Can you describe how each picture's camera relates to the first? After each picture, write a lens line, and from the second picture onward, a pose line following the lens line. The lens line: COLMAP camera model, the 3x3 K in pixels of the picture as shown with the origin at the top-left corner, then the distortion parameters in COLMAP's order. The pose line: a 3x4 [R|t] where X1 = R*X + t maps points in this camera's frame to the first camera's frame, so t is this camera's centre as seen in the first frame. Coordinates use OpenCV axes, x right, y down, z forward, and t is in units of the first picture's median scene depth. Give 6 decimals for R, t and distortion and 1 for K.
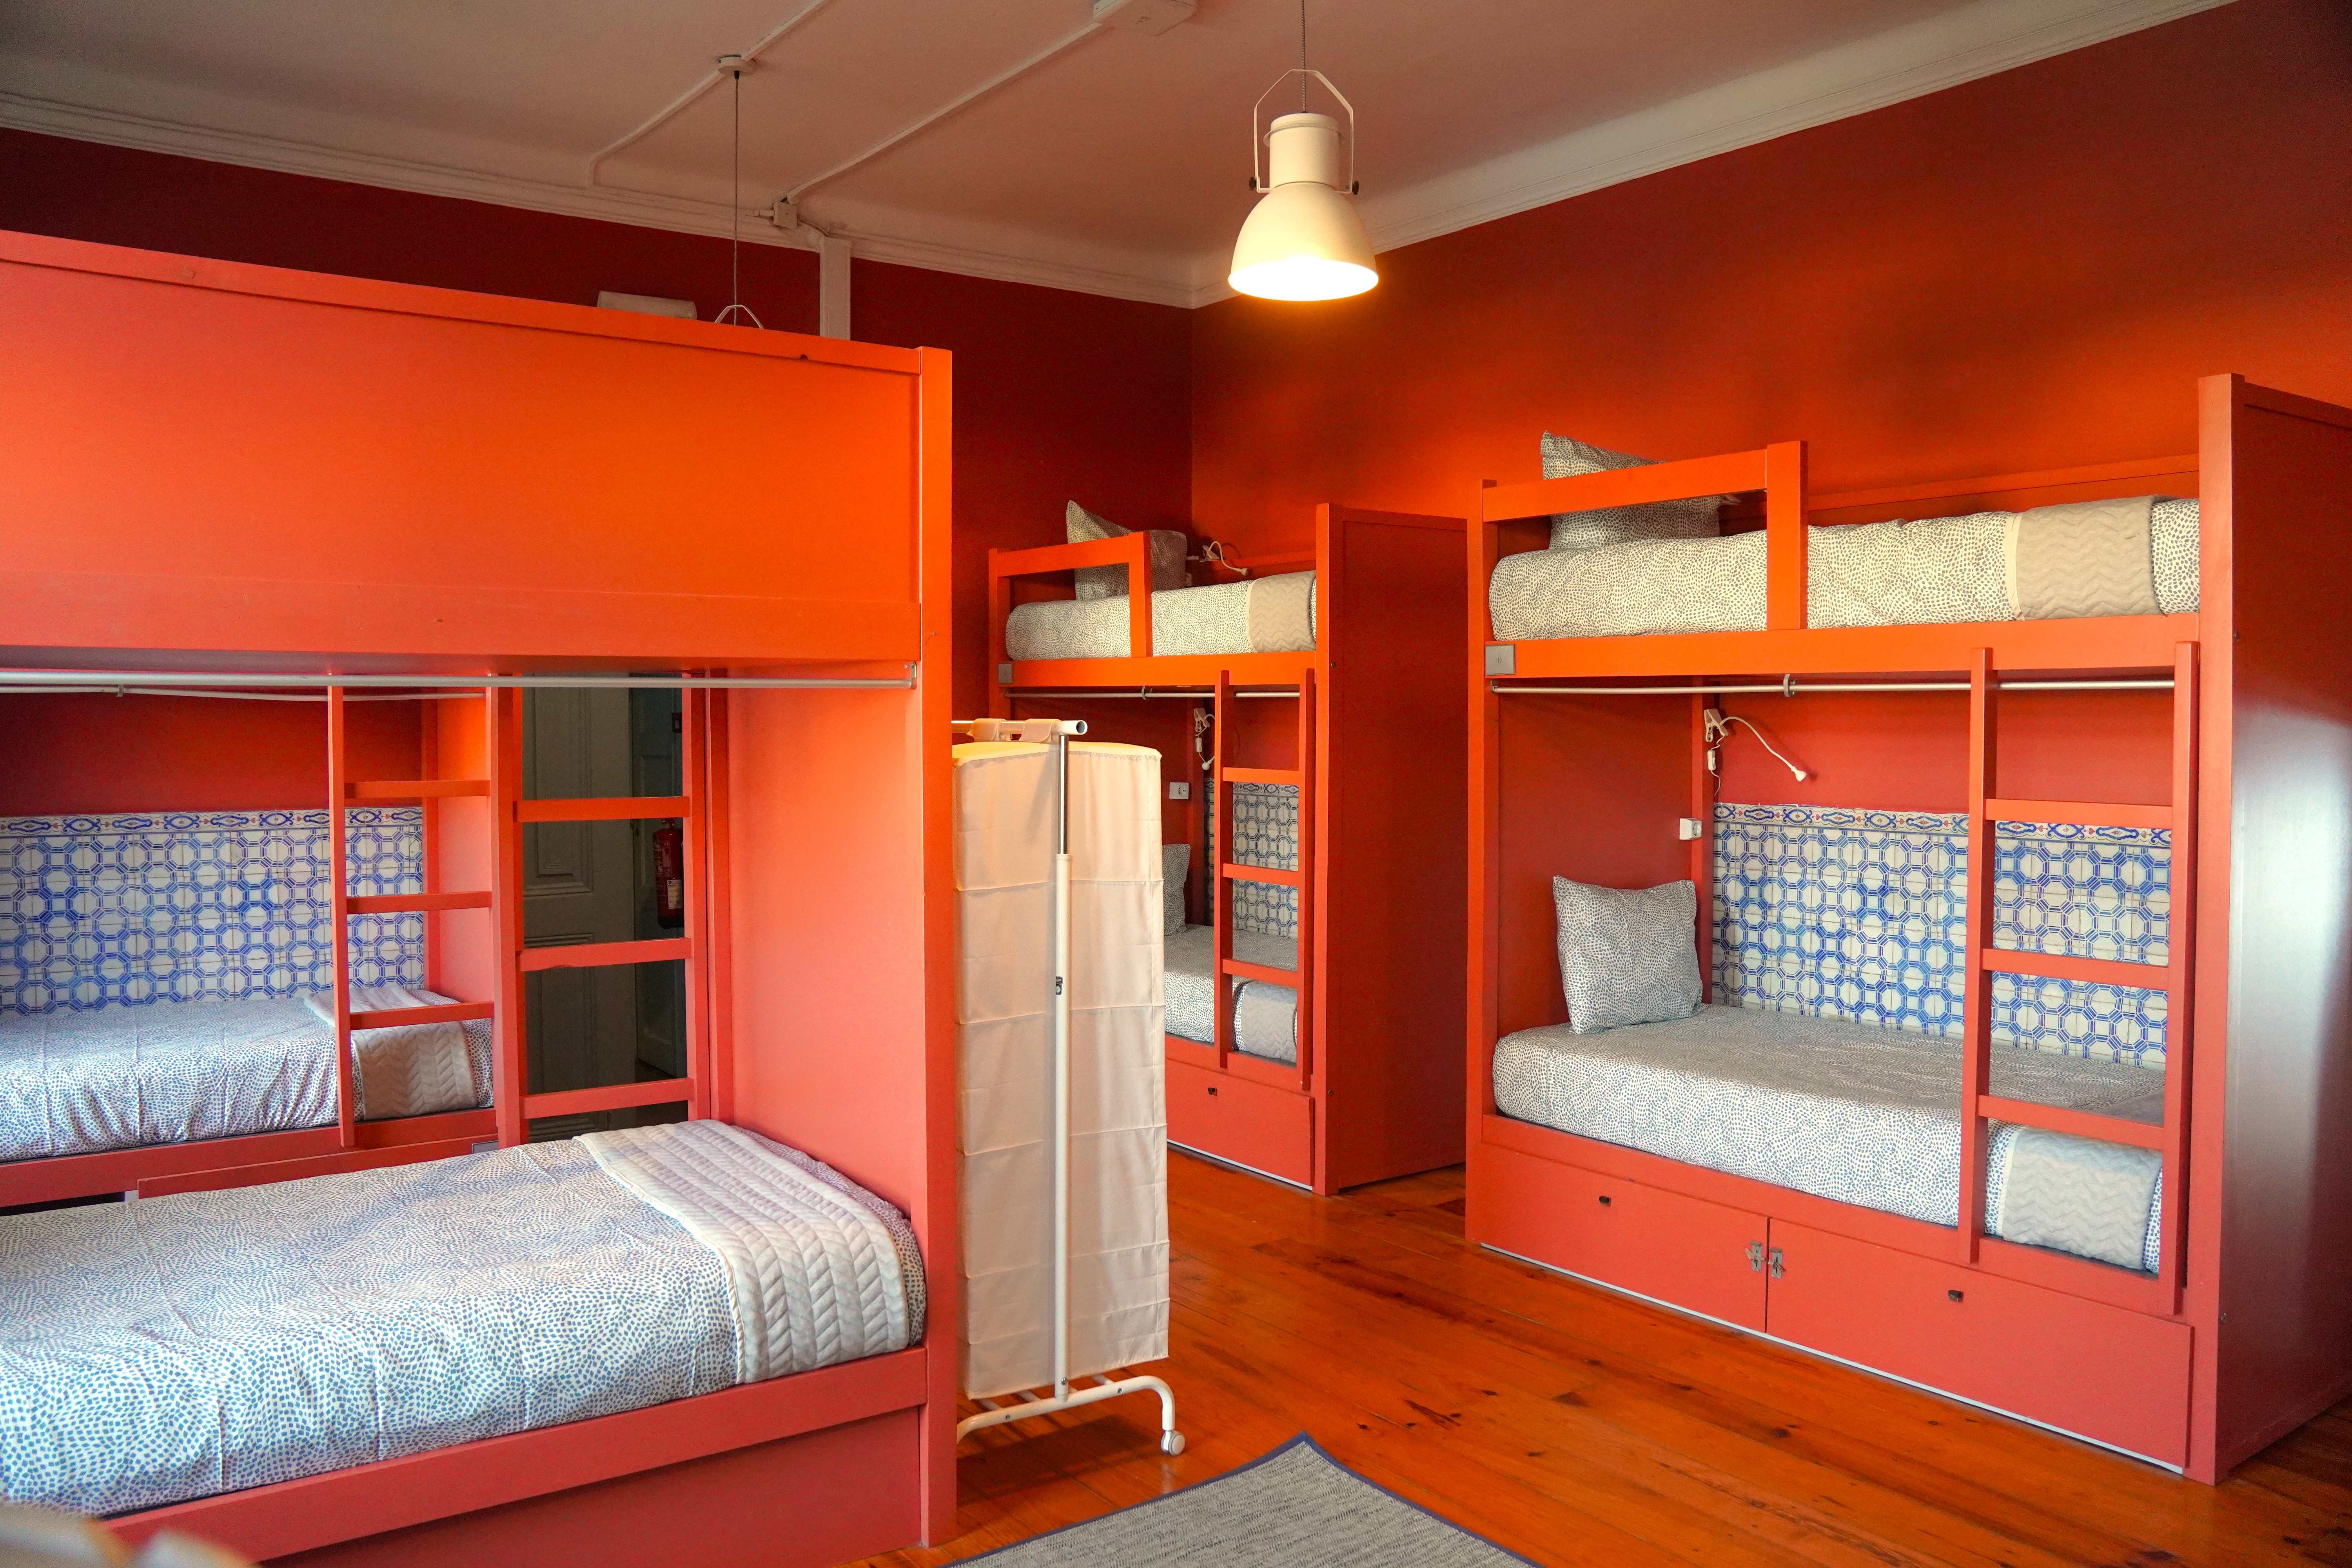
lens RADIAL K [[1765.3, 0, 1189.4], [0, 1765.3, 765.7], [0, 0, 1]] dist [-0.109778, 0.072147]
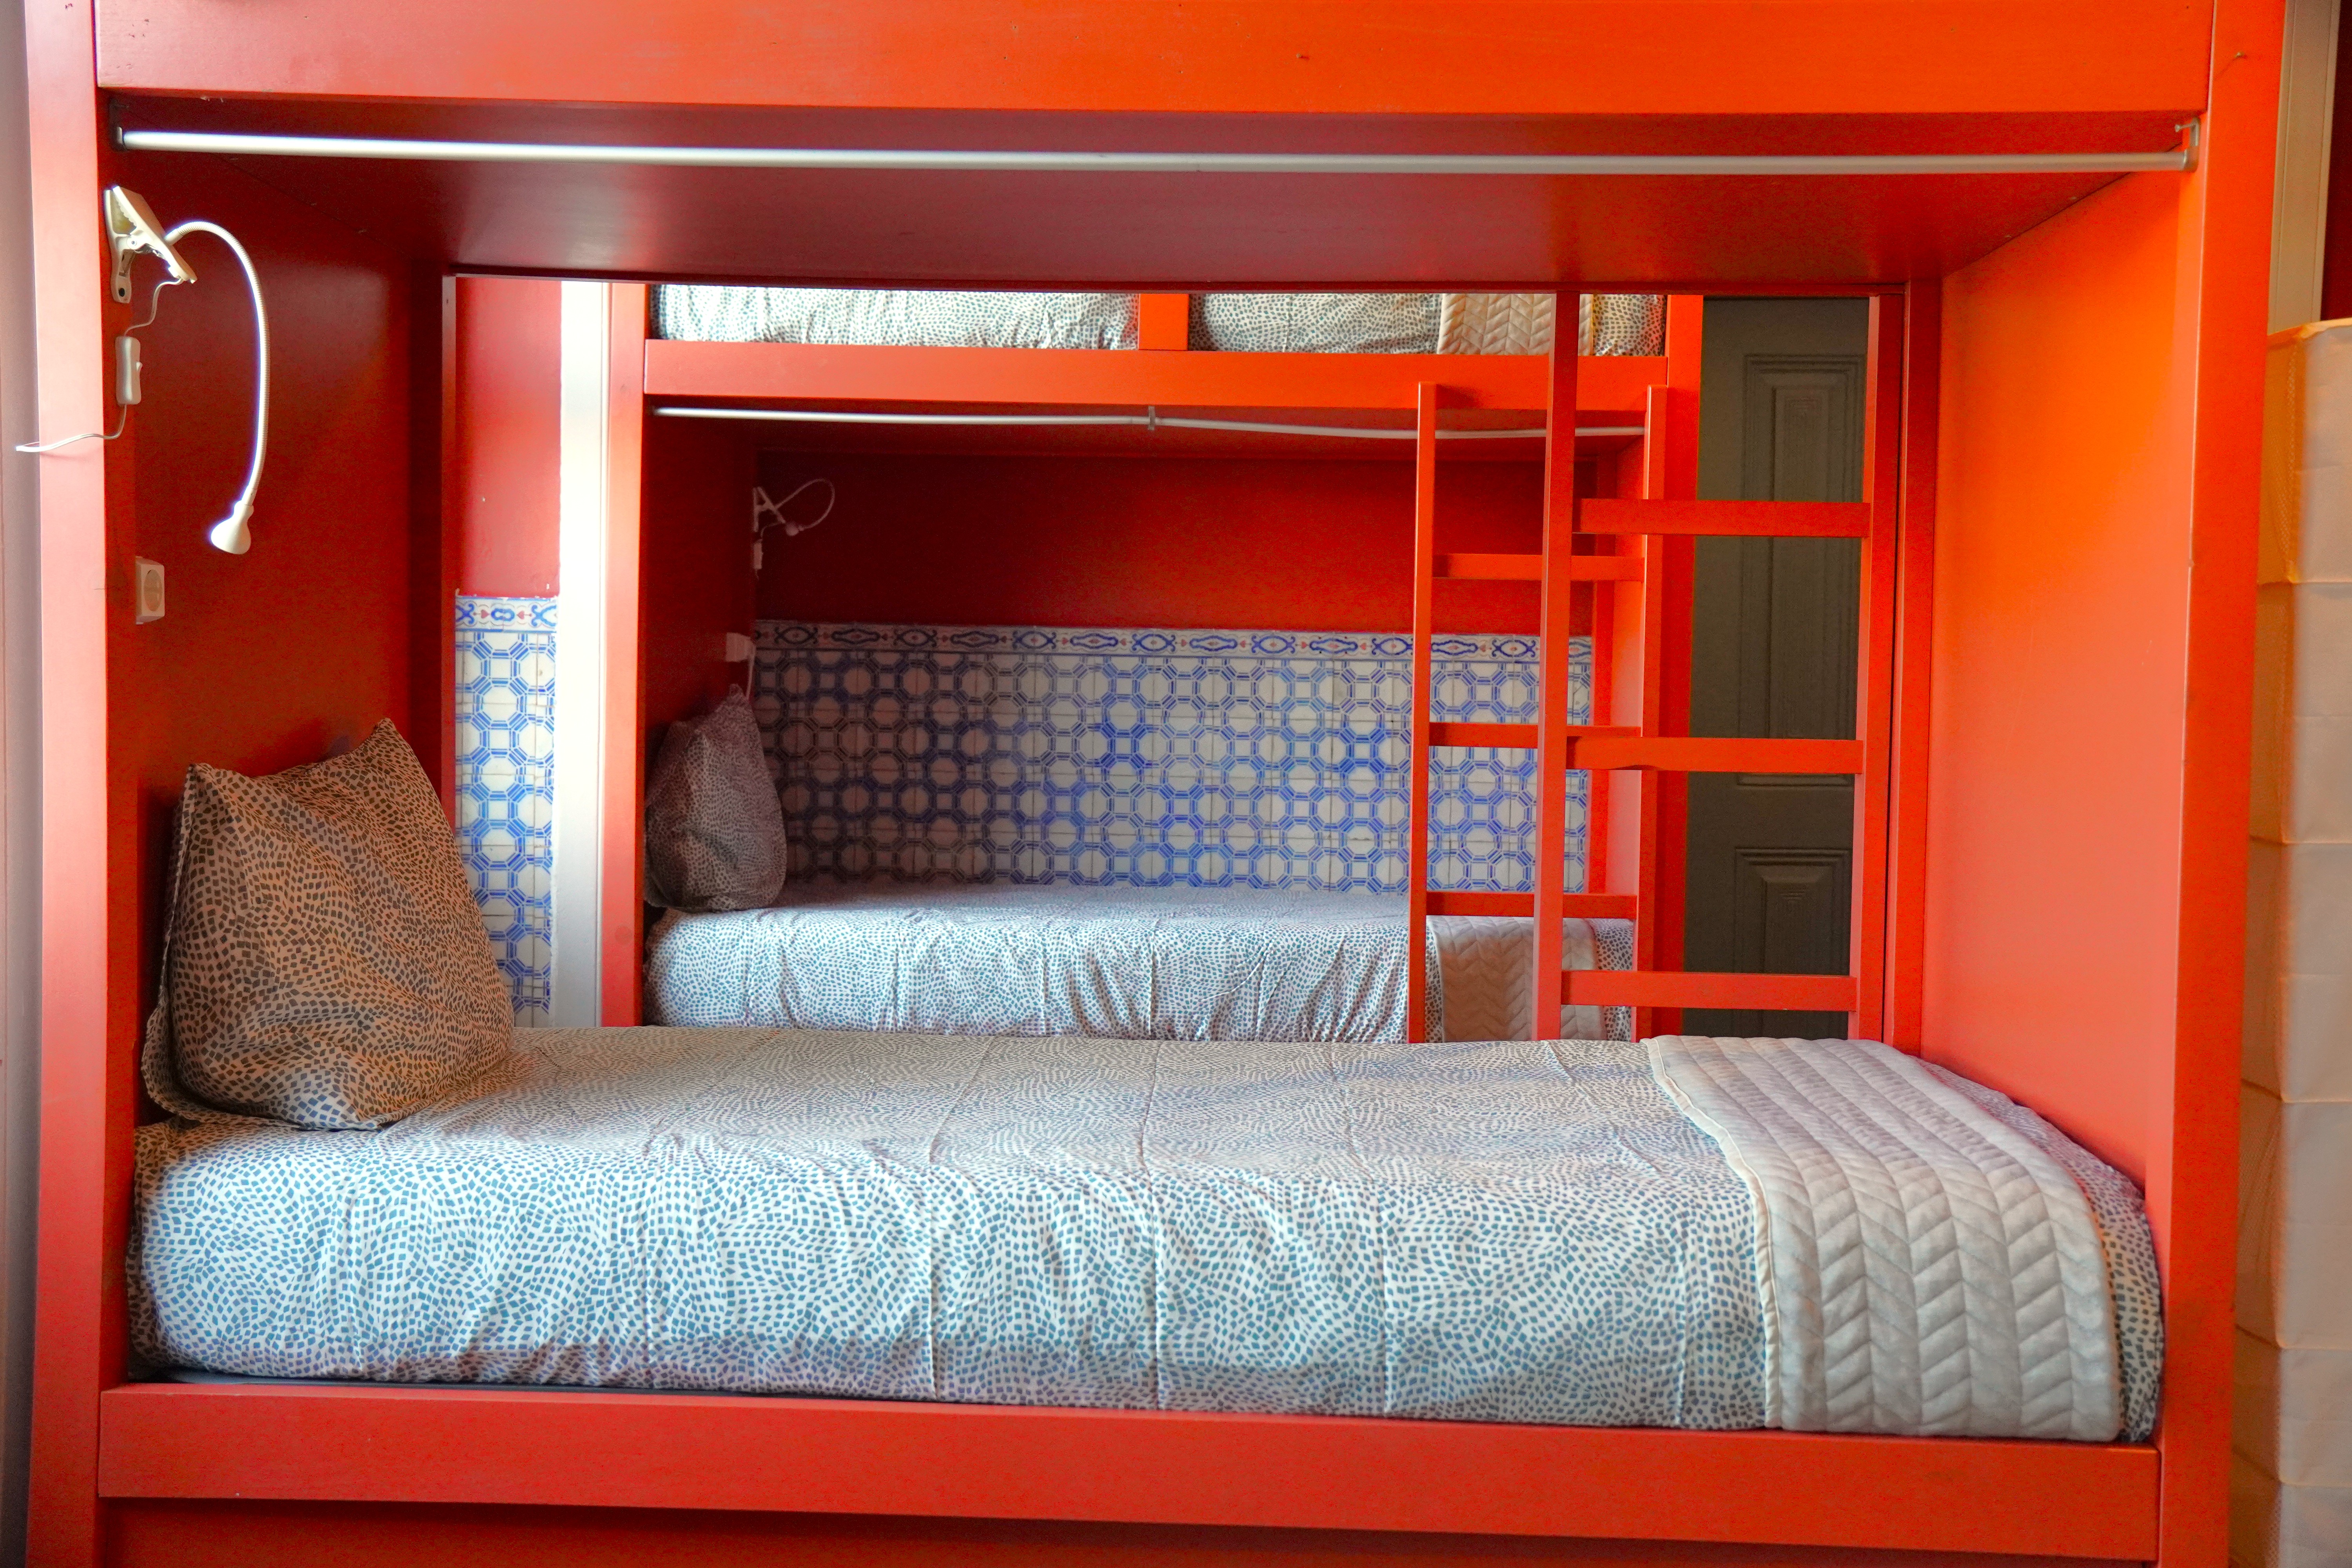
lens RADIAL K [[2480.7, 0, 1167.4], [0, 2480.7, 795.2], [0, 0, 1]] dist [0.004578, 0.000000]
pose [[0.775877, 0.033191, -0.630010, 0.079514], [-0.033813, 0.999368, 0.011007, 0.147868], [0.629977, 0.012762, 0.776509, 0.252426]]
